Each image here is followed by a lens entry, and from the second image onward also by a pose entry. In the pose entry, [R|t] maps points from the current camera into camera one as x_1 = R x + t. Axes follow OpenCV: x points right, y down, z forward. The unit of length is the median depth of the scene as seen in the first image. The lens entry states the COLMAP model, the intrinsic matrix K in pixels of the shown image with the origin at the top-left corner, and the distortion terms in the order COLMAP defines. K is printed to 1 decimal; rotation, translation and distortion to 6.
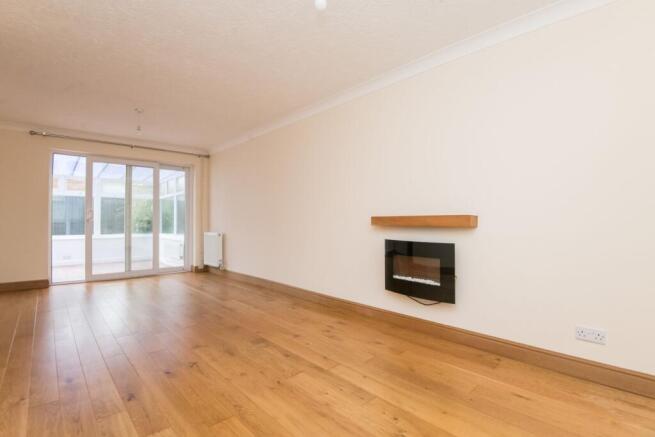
lens RADIAL K [[317.0, 0, 321.9], [0, 317.0, 218.6], [0, 0, 1]] dist [-0.024161, -0.000291]
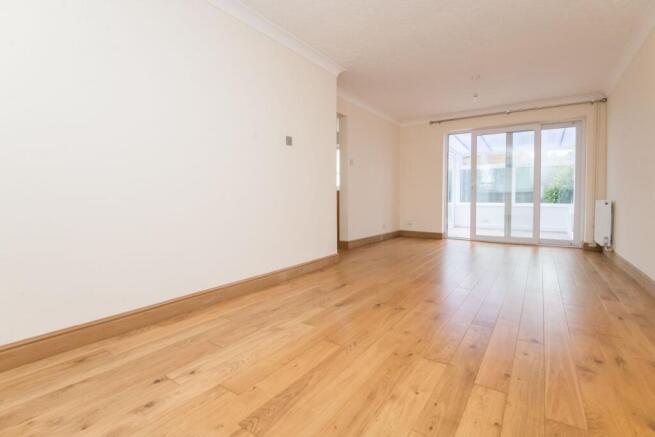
lens RADIAL K [[306.7, 0, 329.5], [0, 306.7, 204.9], [0, 0, 1]] dist [-0.023265, -0.000279]
pose [[0.216827, 0.028343, -0.975798, 0.240009], [0.006351, 0.999516, 0.030443, 0.032529], [0.976189, -0.012798, 0.216543, 0.236885]]
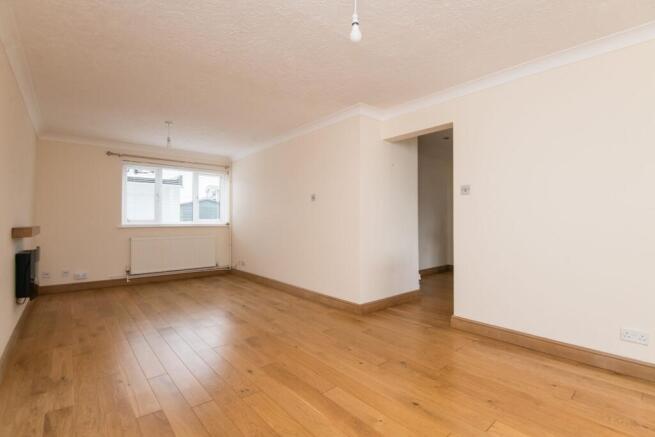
lens RADIAL K [[302.7, 0, 329.4], [0, 302.7, 217.5], [0, 0, 1]] dist [-0.032865, -0.001126]
pose [[-0.999361, 0.008332, 0.034762, -0.434383], [0.007808, 0.999854, -0.015196, -0.010131], [-0.034884, -0.014915, -0.999280, 1.081549]]
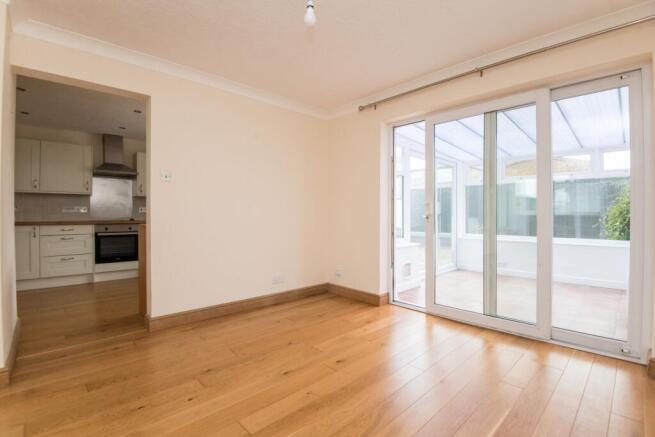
lens RADIAL K [[302.7, 0, 329.4], [0, 302.7, 217.5], [0, 0, 1]] dist [-0.032865, -0.001126]
pose [[0.033528, 0.010446, -0.999383, -0.136102], [0.002524, 0.999941, 0.010537, -0.002642], [0.999435, -0.002876, 0.033500, 0.774144]]
